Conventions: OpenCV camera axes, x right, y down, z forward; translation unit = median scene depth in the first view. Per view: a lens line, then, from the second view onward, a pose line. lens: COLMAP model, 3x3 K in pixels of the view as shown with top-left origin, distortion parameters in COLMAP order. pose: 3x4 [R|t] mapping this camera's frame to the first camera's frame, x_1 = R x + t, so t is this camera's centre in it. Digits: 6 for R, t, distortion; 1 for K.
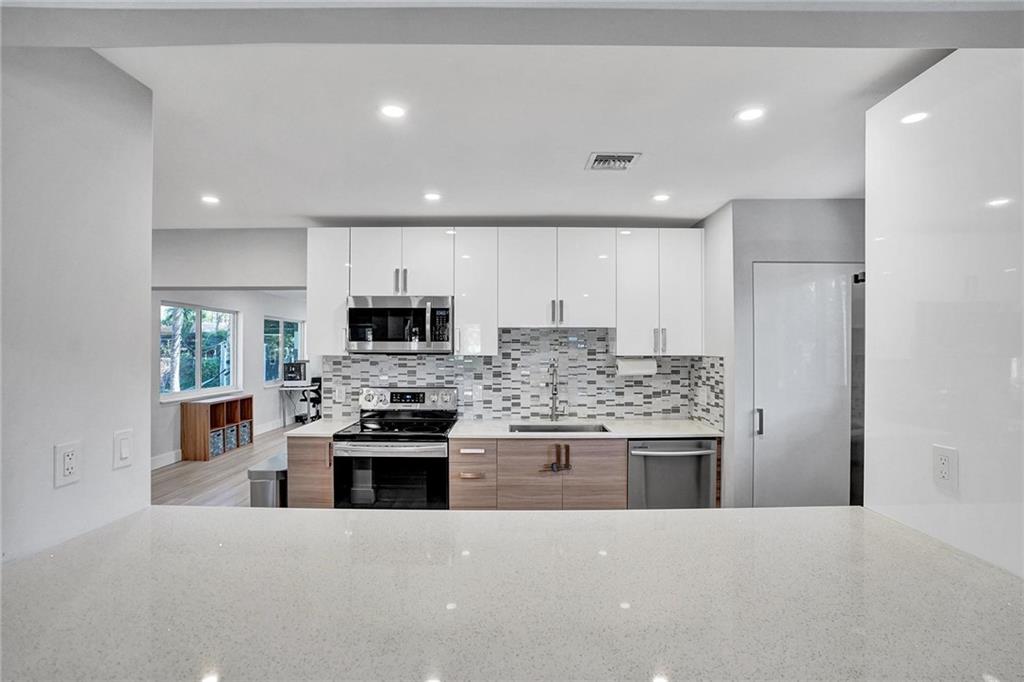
lens RADIAL K [[484.9, 0, 513.2], [0, 484.9, 339.1], [0, 0, 1]] dist [-0.075333, 0.000231]
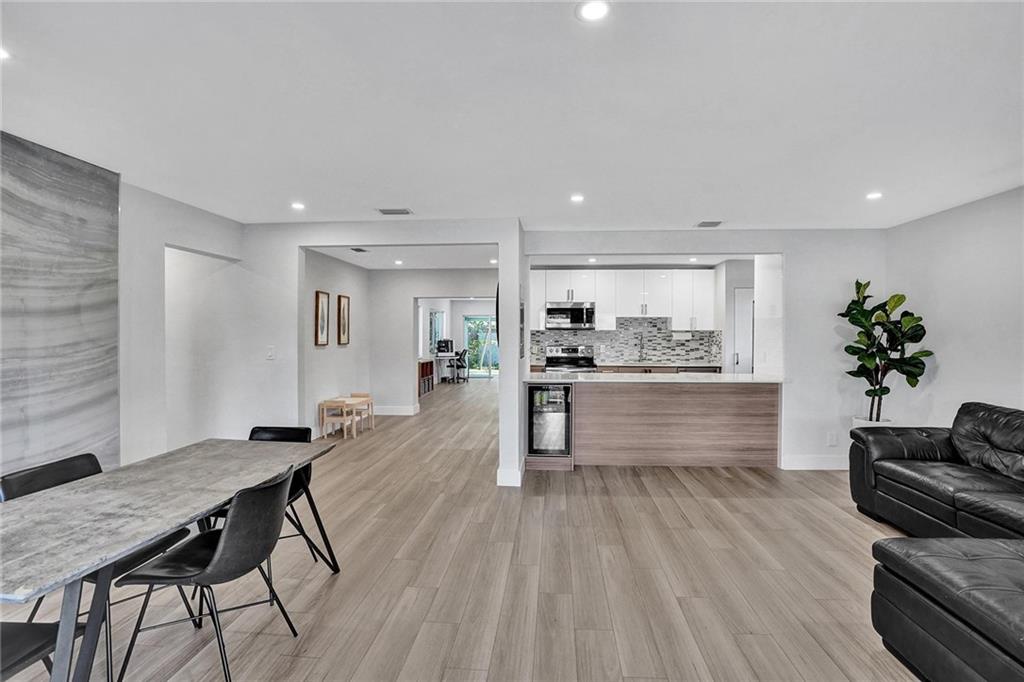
lens RADIAL K [[492.1, 0, 514.5], [0, 492.1, 336.1], [0, 0, 1]] dist [-0.055555, 0.023400]
pose [[0.996995, 0.001801, -0.077441, -0.287002], [-0.000360, 0.999827, 0.018622, 0.018317], [0.077461, -0.018539, 0.996823, -1.106066]]
